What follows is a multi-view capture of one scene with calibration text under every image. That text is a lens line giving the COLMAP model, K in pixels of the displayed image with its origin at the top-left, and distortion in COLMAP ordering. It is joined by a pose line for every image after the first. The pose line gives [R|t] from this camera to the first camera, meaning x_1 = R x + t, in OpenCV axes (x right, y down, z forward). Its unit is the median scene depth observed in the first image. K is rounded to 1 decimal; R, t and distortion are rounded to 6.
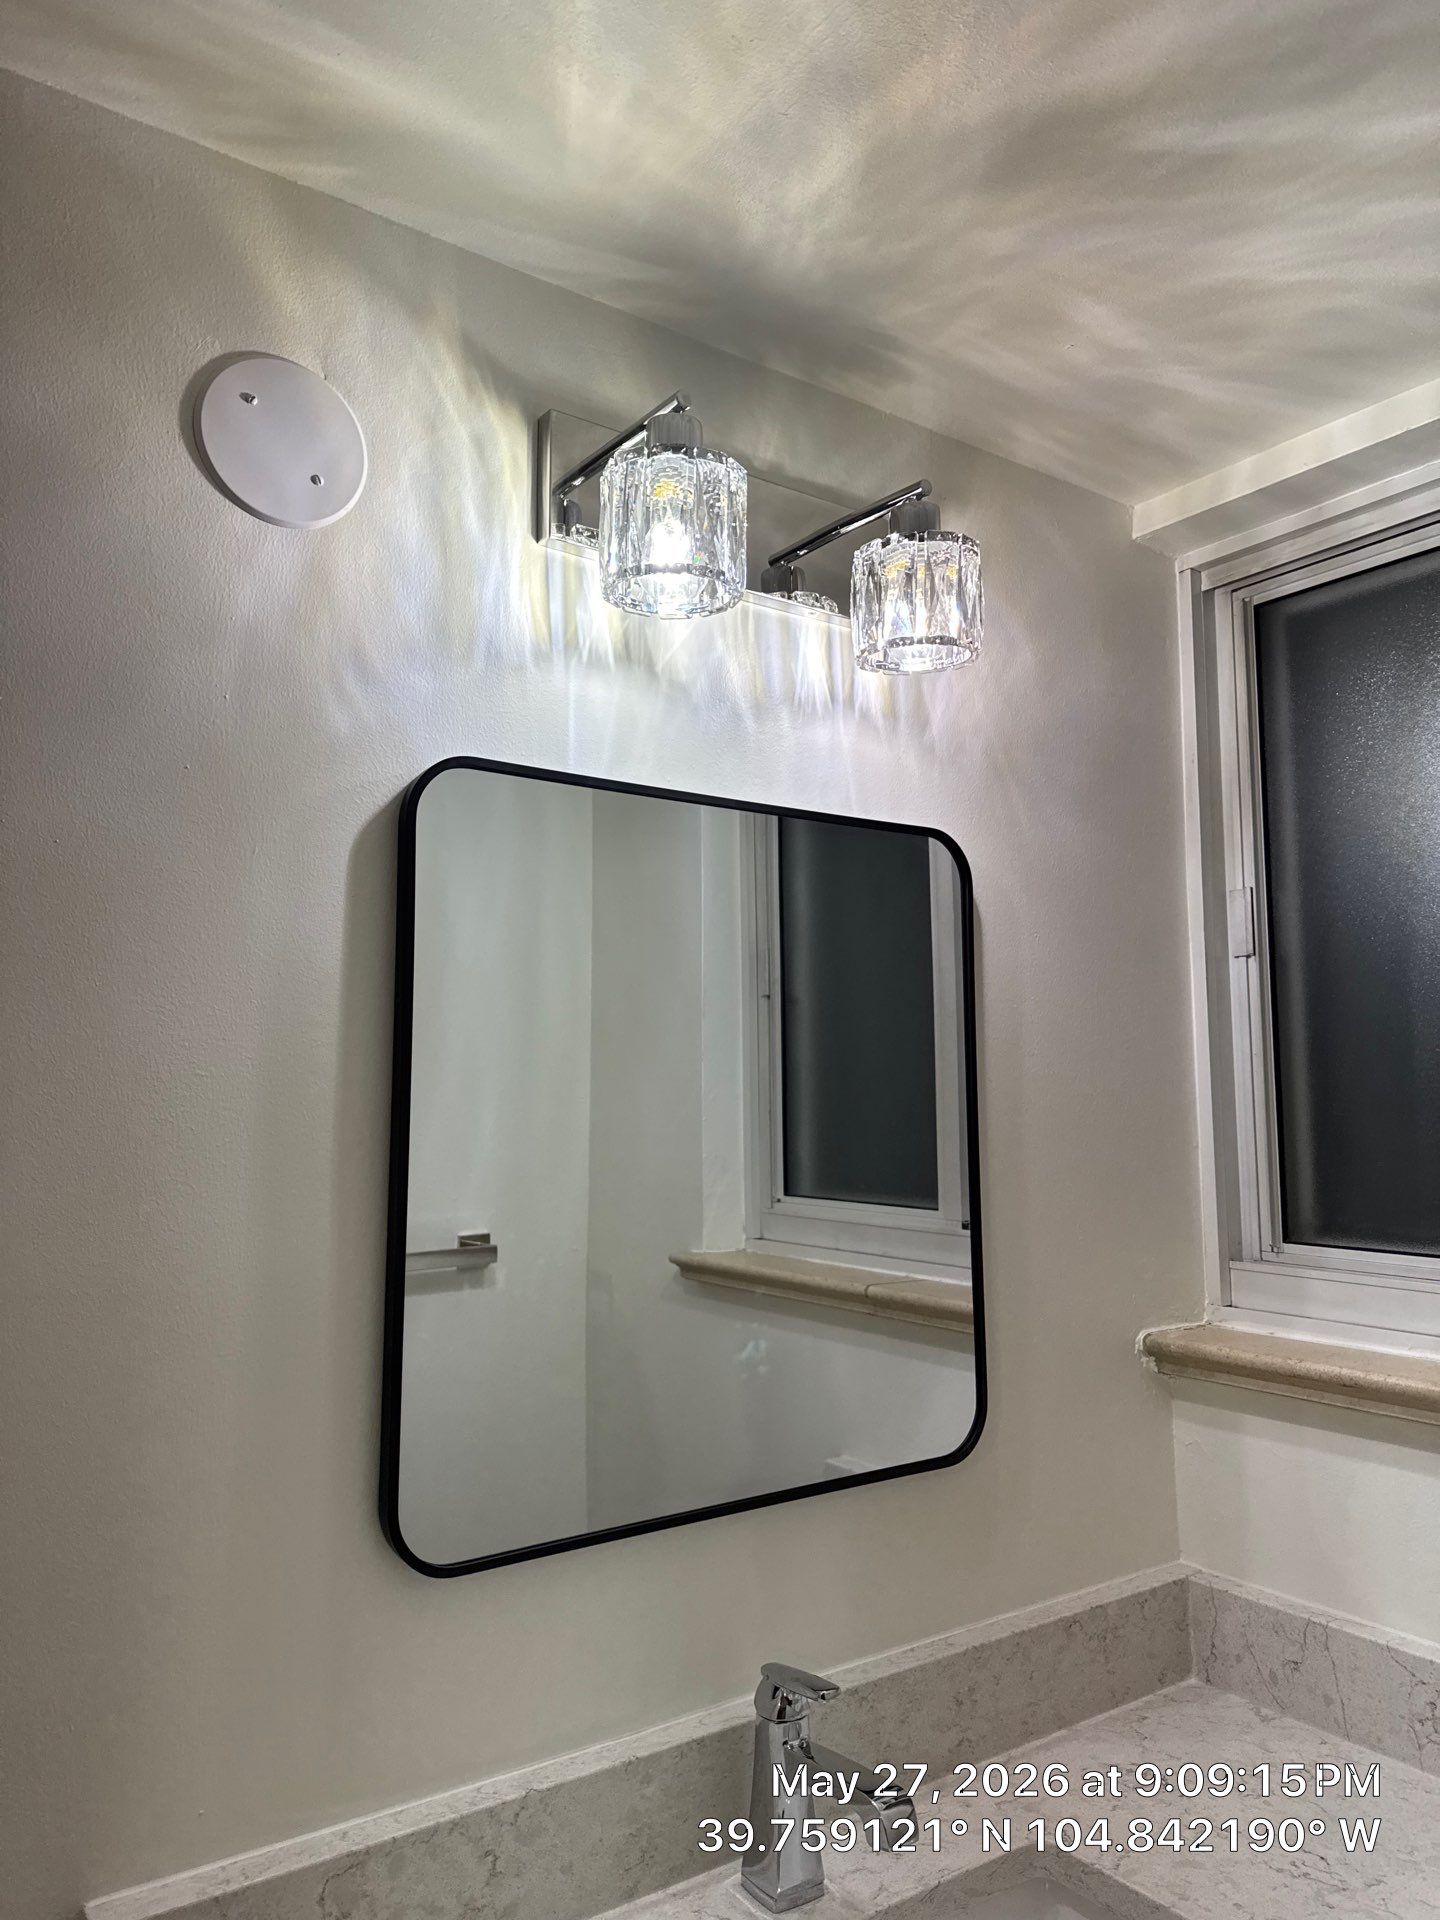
lens RADIAL K [[1384.7, 0, 722.5], [0, 1384.7, 949.8], [0, 0, 1]] dist [0.028608, -0.050649]
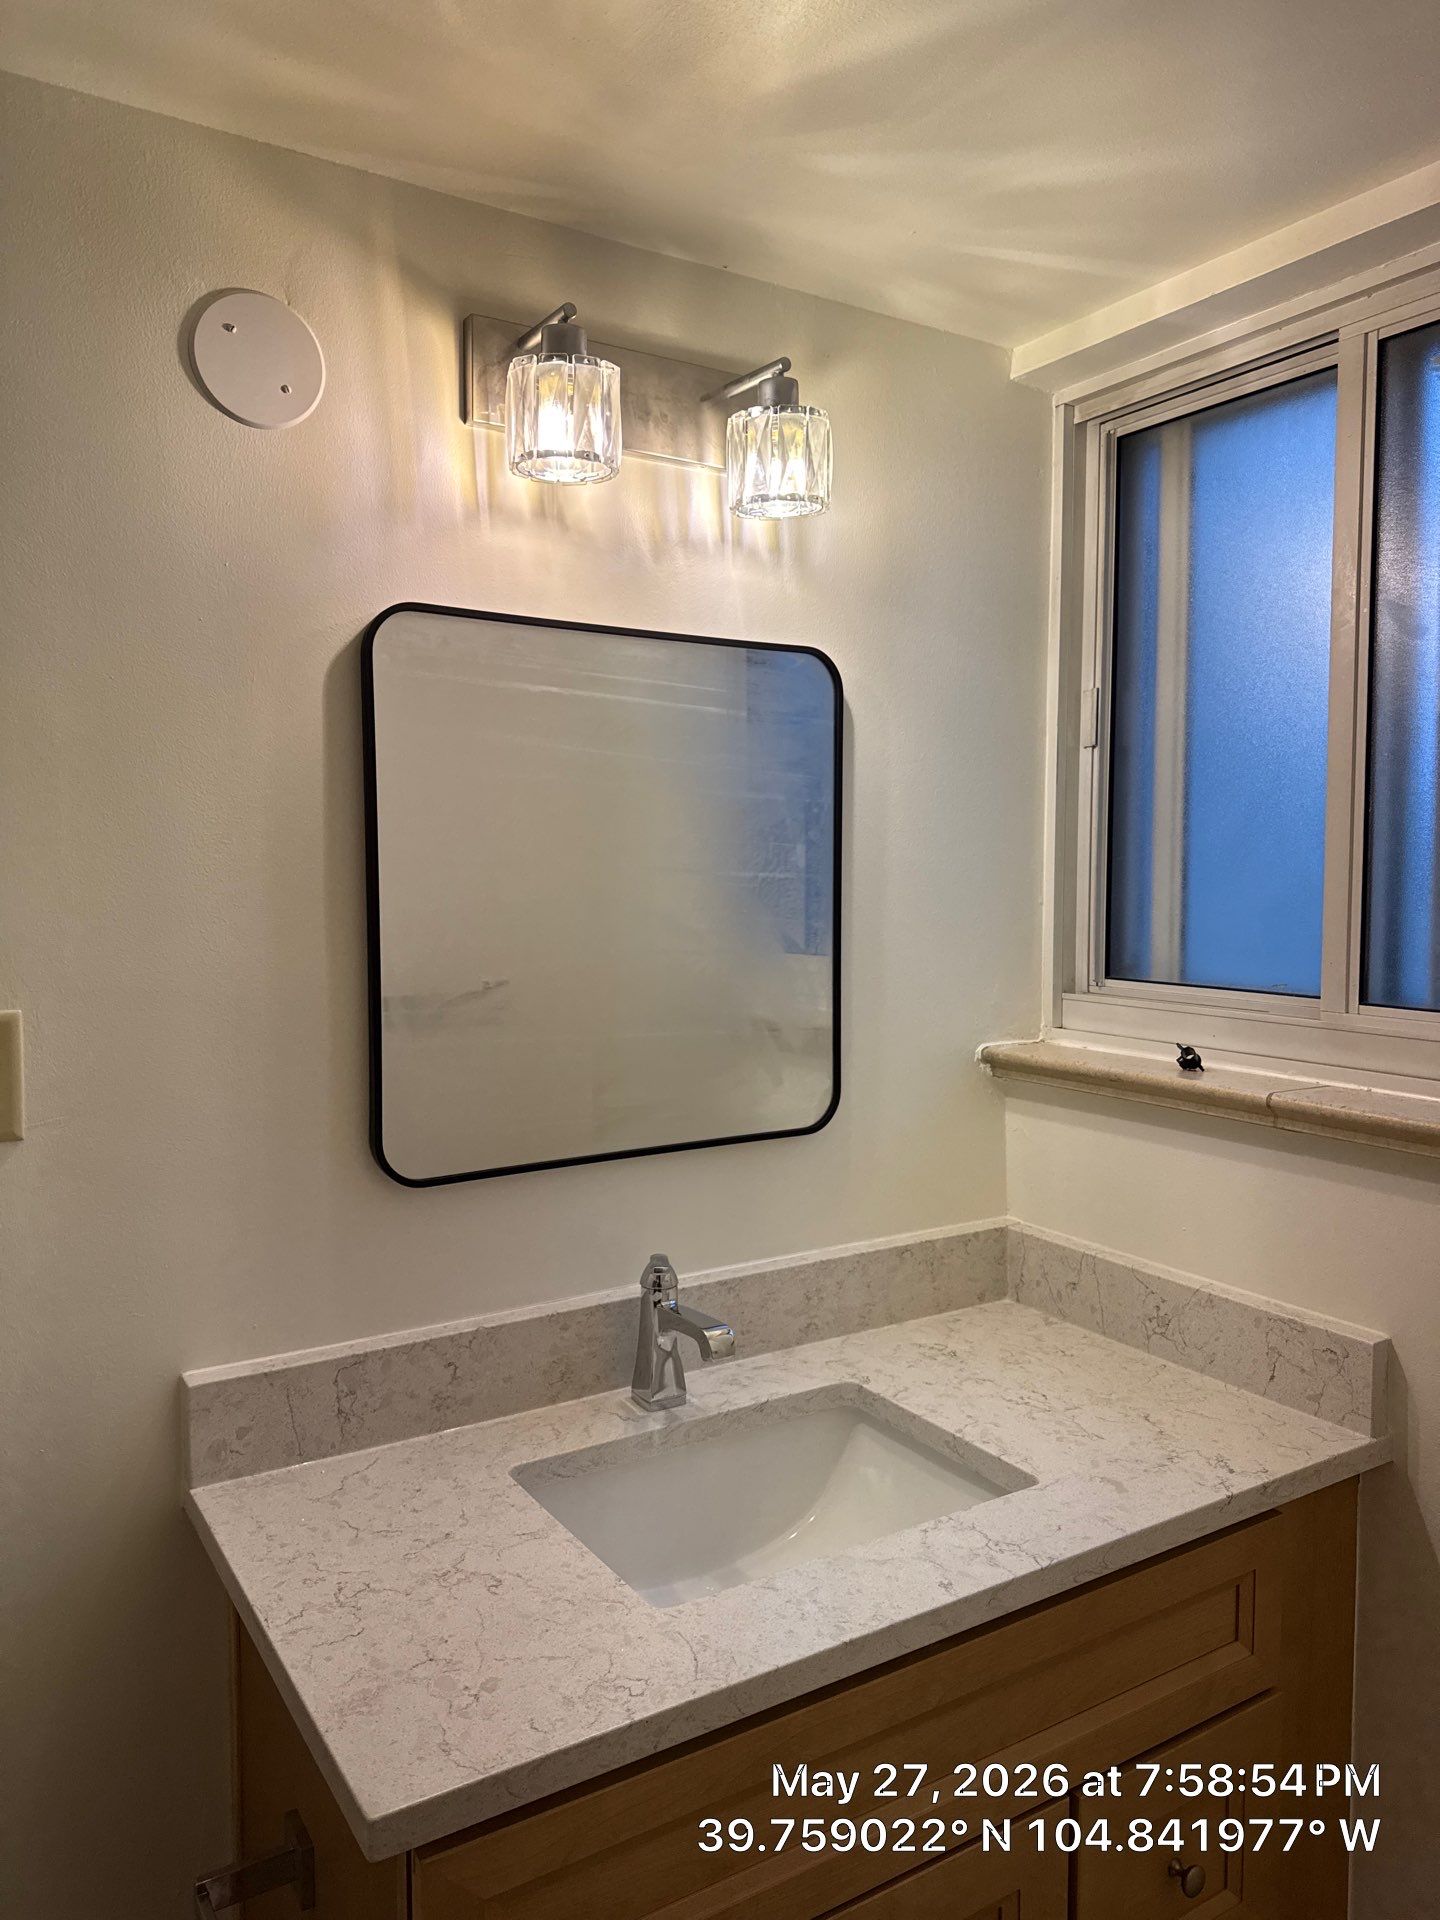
lens RADIAL K [[1384.7, 0, 736.4], [0, 1384.7, 961.3], [0, 0, 1]] dist [0.028608, -0.050649]
pose [[0.998854, 0.004529, -0.047641, 0.156427], [0.003638, 0.985445, 0.169955, -0.020642], [0.047718, -0.169934, 0.984299, -0.287103]]
